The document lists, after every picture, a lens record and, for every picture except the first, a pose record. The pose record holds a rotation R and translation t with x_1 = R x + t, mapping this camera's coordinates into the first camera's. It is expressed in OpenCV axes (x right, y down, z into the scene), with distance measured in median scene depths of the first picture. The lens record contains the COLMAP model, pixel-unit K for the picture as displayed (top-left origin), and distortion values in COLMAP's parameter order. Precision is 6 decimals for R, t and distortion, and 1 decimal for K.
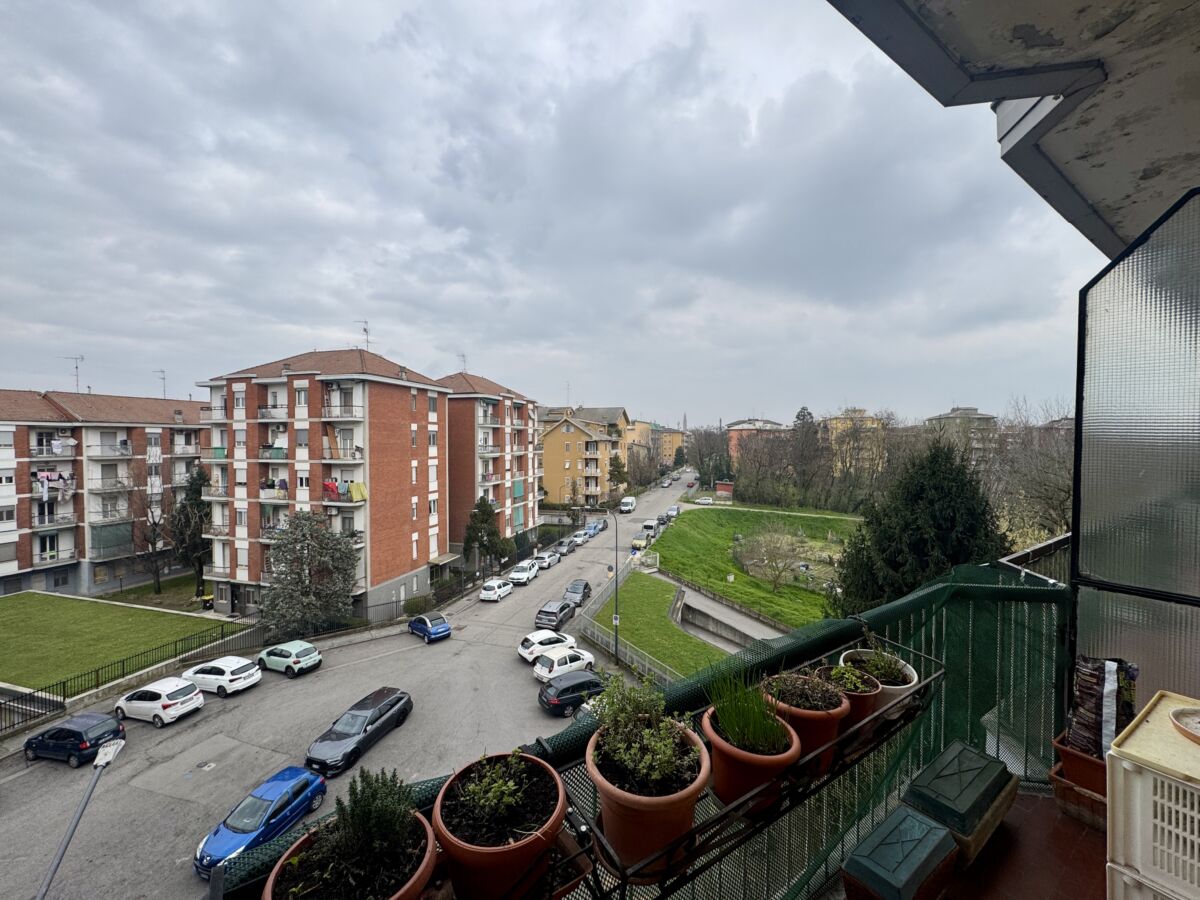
lens RADIAL K [[477.2, 0, 597.7], [0, 477.2, 448.1], [0, 0, 1]] dist [-0.003145, 0.000362]
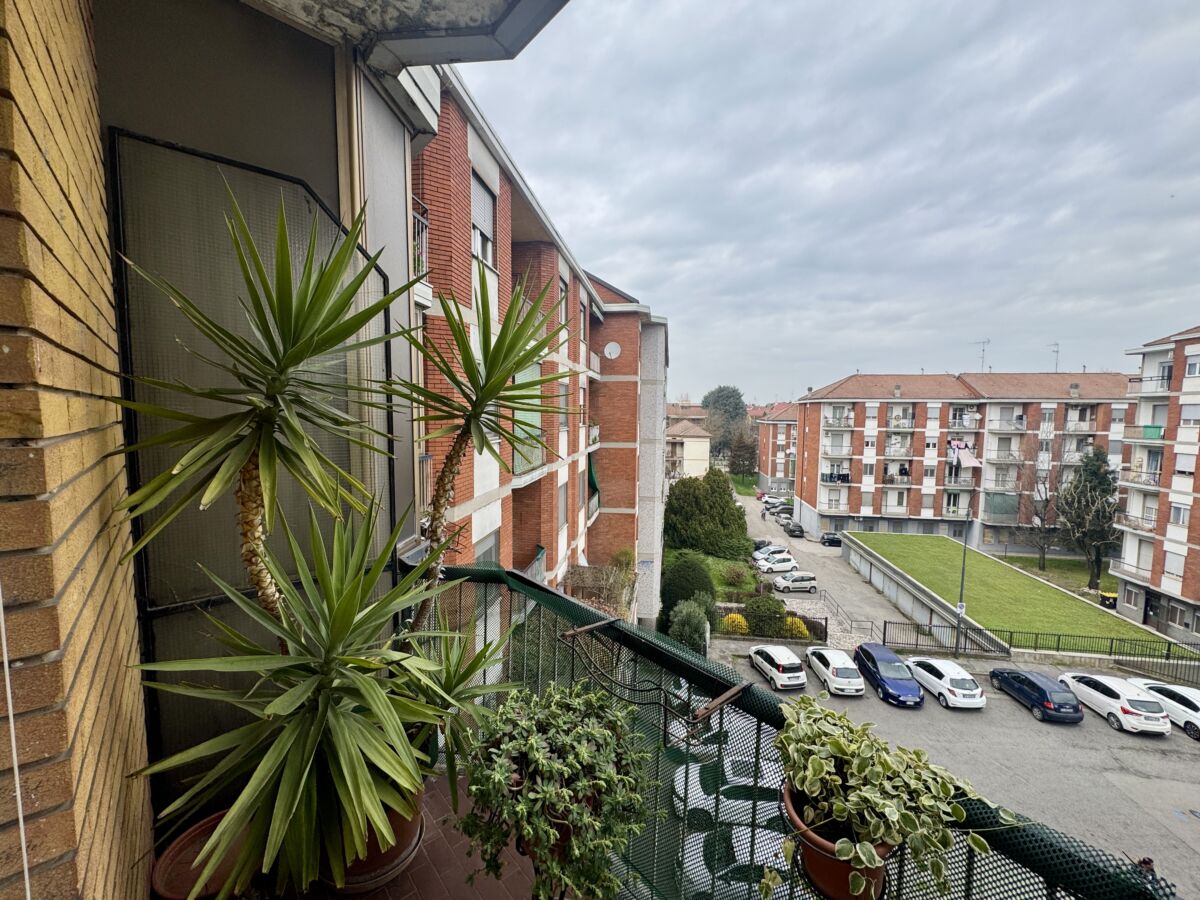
lens RADIAL K [[477.2, 0, 597.4], [0, 477.2, 448.2], [0, 0, 1]] dist [-0.003145, 0.000362]
pose [[0.130056, 0.080417, -0.988240, -0.085779], [-0.026753, 0.996627, 0.077579, -0.000891], [0.991146, 0.016349, 0.131769, -0.061924]]
